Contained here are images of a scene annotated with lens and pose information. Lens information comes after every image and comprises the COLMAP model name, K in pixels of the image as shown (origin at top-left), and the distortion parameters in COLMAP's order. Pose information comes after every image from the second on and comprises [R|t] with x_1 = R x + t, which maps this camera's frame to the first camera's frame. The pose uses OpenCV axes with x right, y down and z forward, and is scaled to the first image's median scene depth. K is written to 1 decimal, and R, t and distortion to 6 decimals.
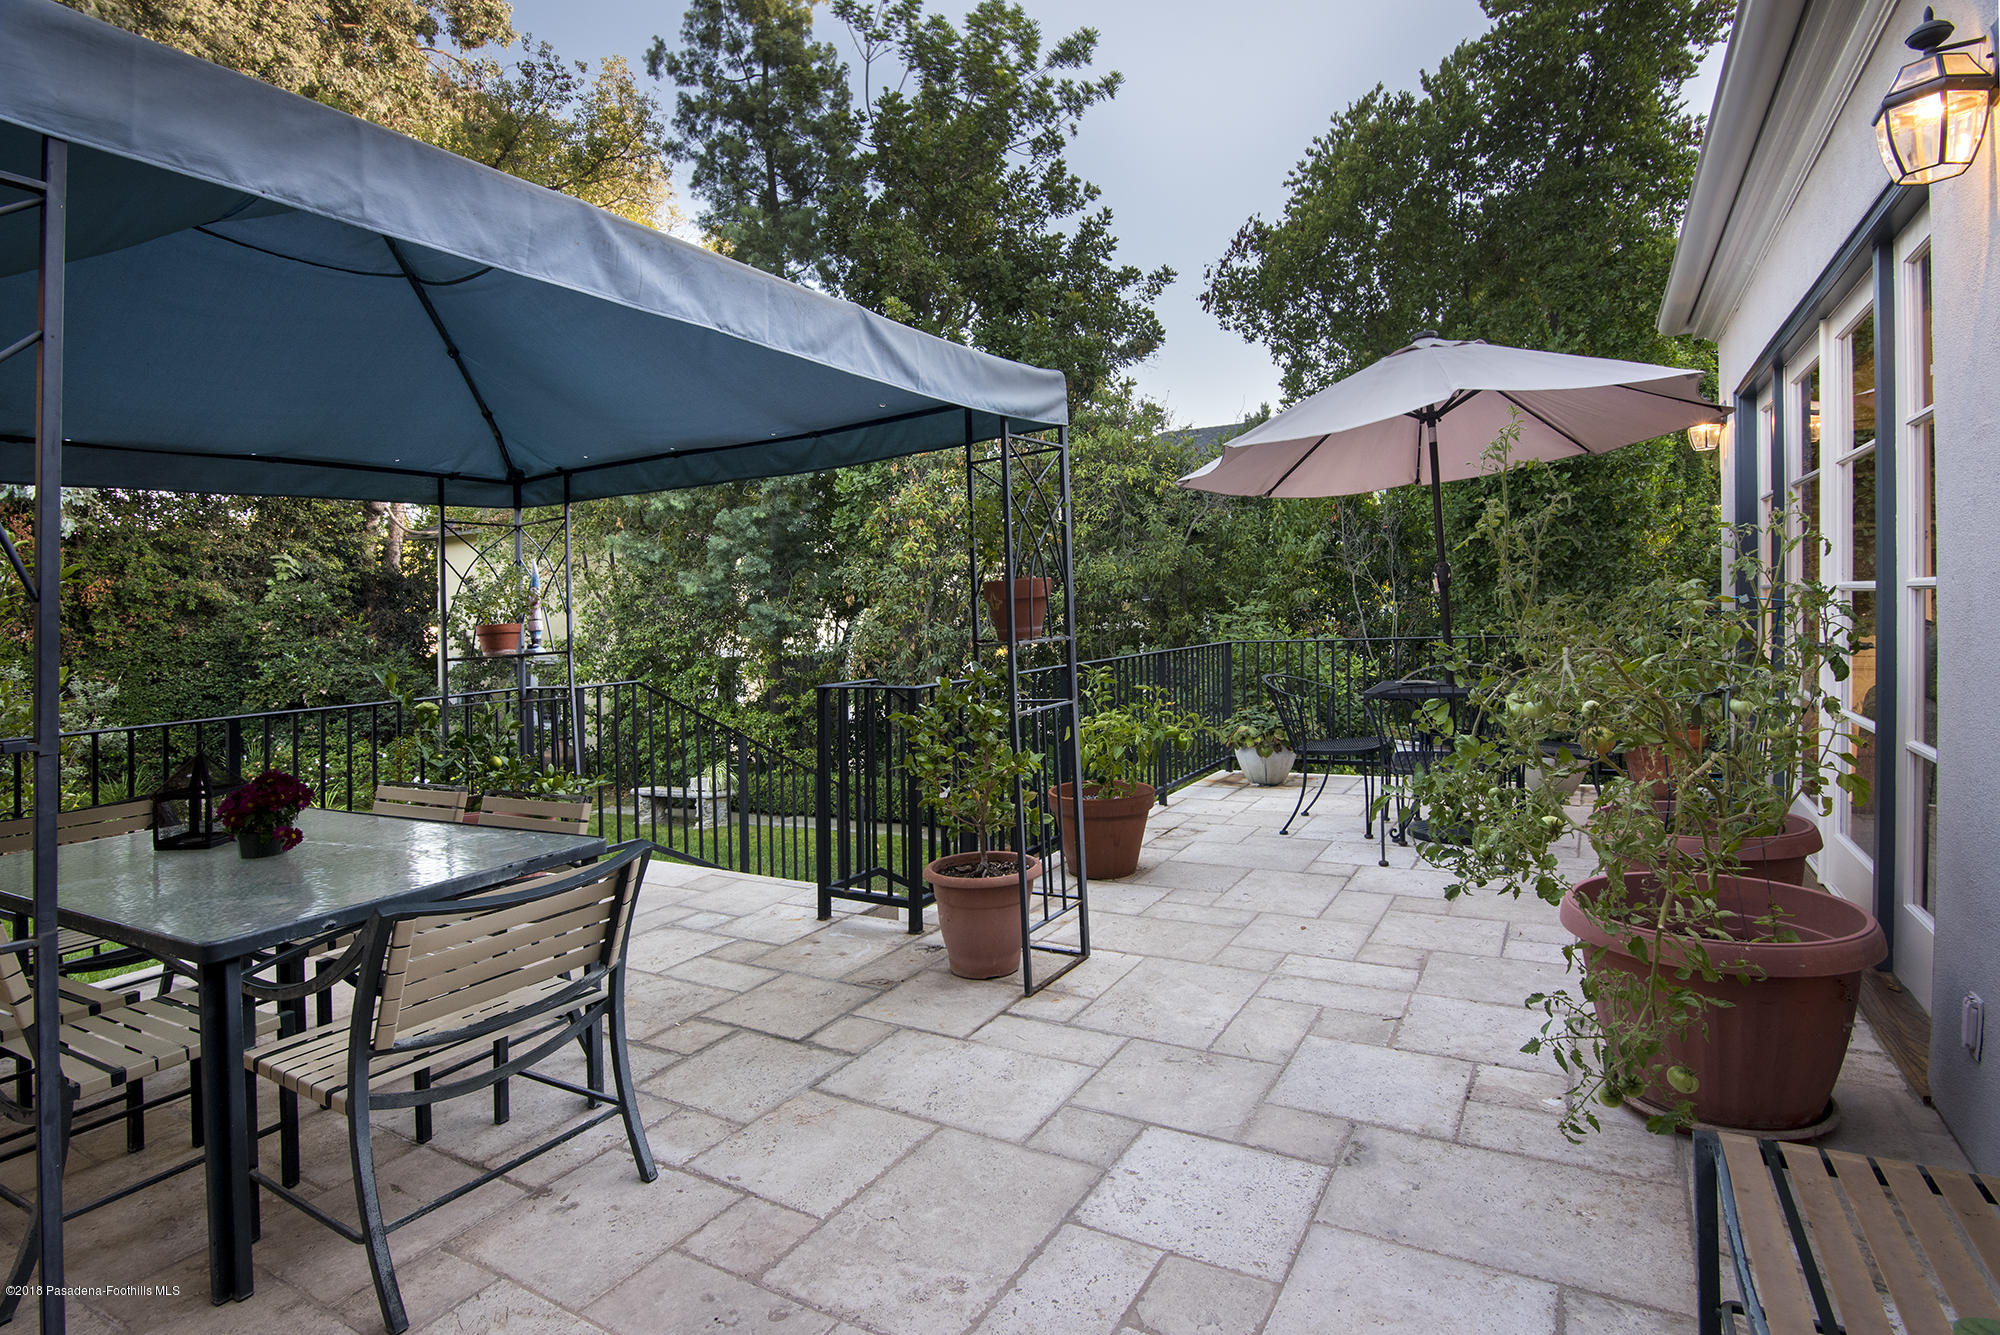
lens RADIAL K [[1019.3, 0, 1000.0], [0, 1019.3, 667.5], [0, 0, 1]] dist [-0.011048, -0.001129]
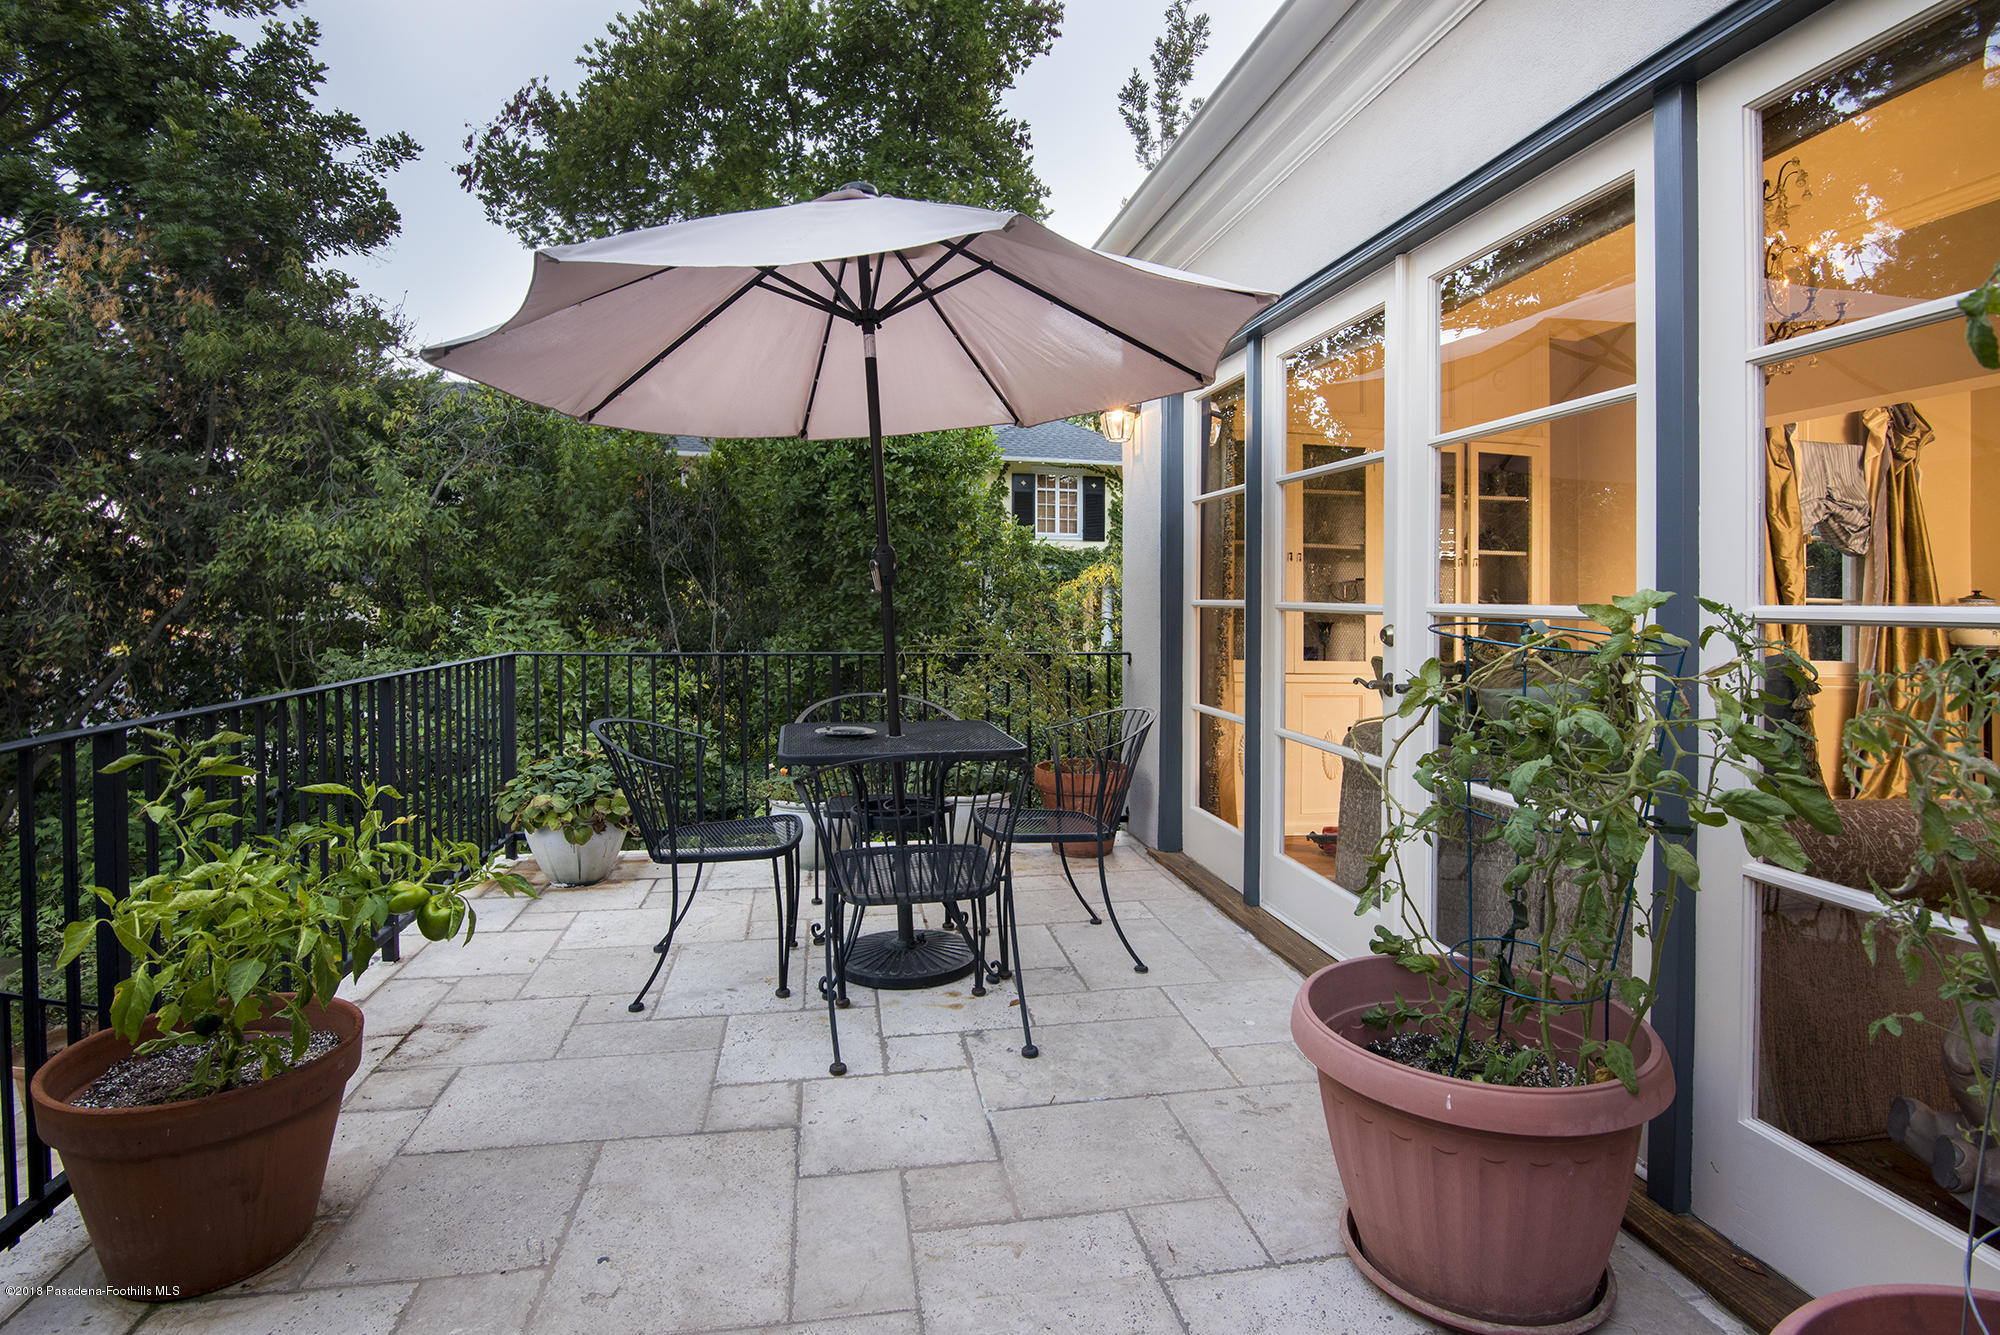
lens RADIAL K [[1019.3, 0, 1000.0], [0, 1019.3, 667.5], [0, 0, 1]] dist [-0.011048, -0.001129]
pose [[0.768501, 0.003645, 0.639838, 0.033266], [-0.005283, 0.999986, 0.000649, -0.011288], [-0.639826, -0.003879, 0.768510, 0.198022]]
